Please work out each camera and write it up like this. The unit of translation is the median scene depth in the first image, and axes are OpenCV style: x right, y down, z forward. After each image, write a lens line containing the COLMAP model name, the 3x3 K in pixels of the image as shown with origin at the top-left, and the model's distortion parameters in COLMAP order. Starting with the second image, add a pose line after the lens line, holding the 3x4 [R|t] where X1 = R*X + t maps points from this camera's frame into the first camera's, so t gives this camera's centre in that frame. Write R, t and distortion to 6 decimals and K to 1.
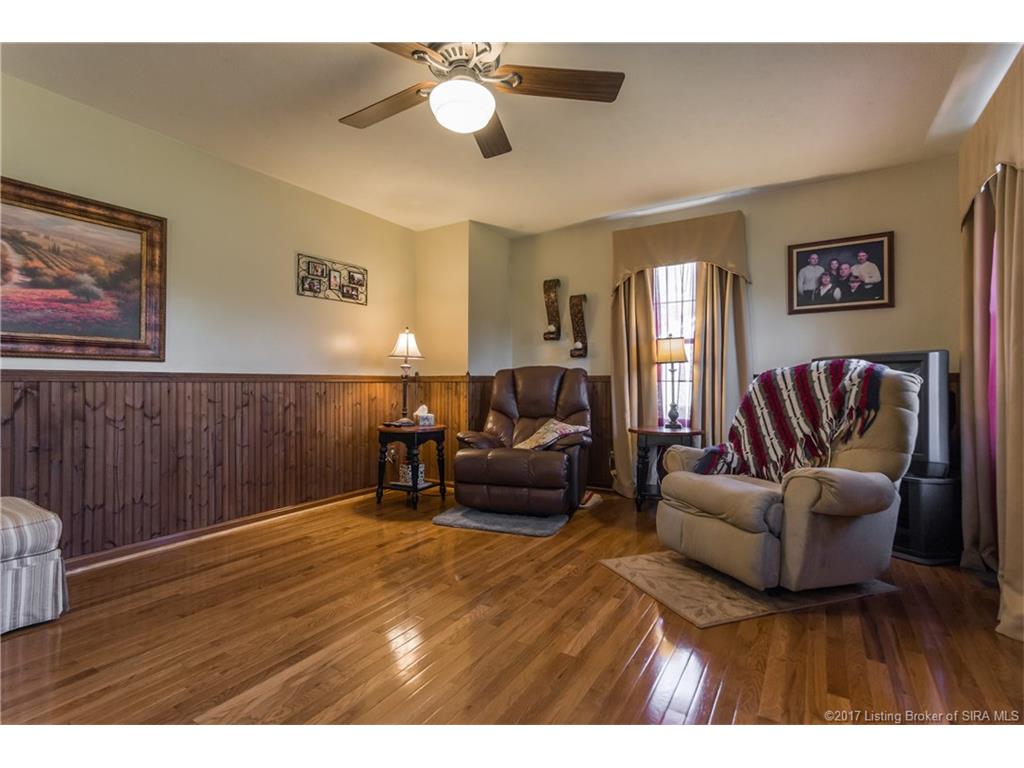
lens RADIAL K [[489.6, 0, 506.2], [0, 489.6, 378.8], [0, 0, 1]] dist [0.014945, 0.000485]
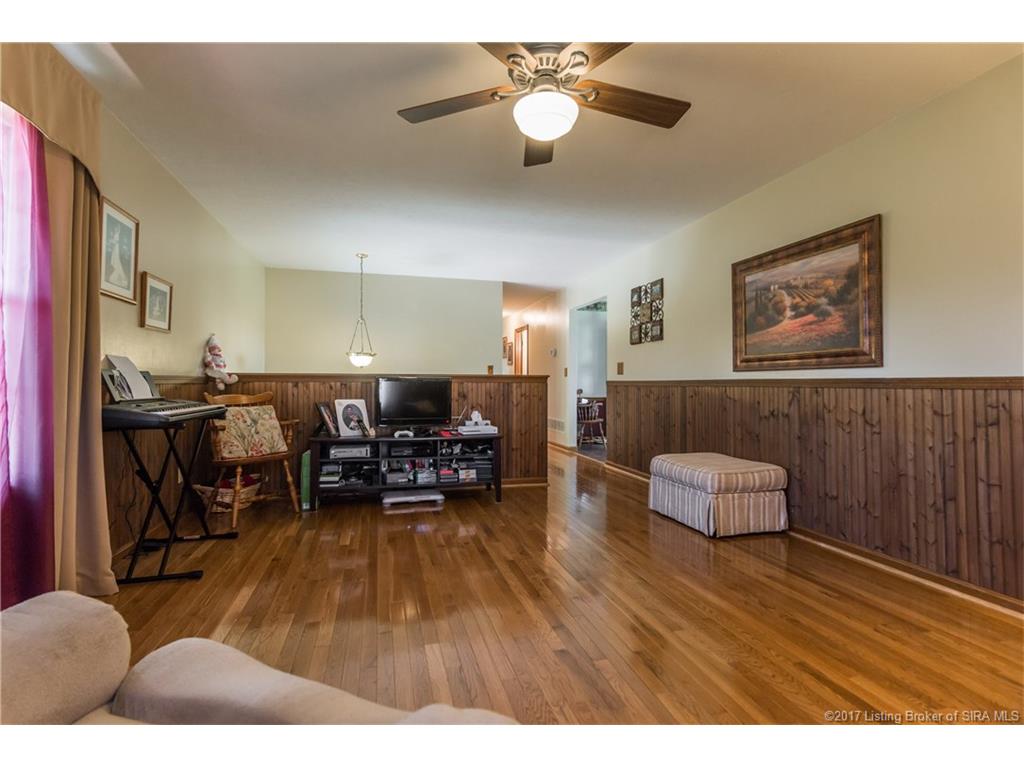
lens RADIAL K [[489.6, 0, 510.5], [0, 489.6, 382.3], [0, 0, 1]] dist [0.014945, 0.000485]
pose [[-0.678573, -0.010967, -0.734451, 0.451560], [-0.004295, 0.999931, -0.010962, 0.008021], [0.734520, -0.004284, -0.678573, 1.071273]]
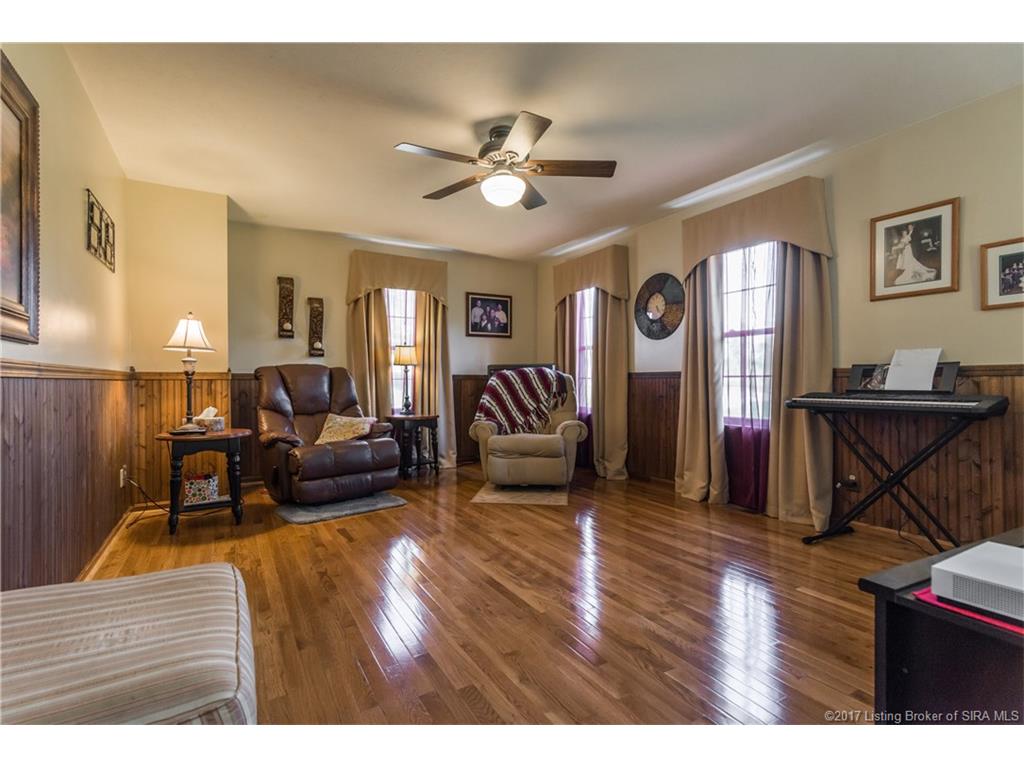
lens RADIAL K [[489.6, 0, 511.4], [0, 489.6, 381.8], [0, 0, 1]] dist [0.014945, 0.000485]
pose [[0.459162, -0.004171, 0.888343, -0.922680], [-0.004351, 0.999966, 0.006944, 0.002779], [-0.888342, -0.007054, 0.459128, 0.201875]]
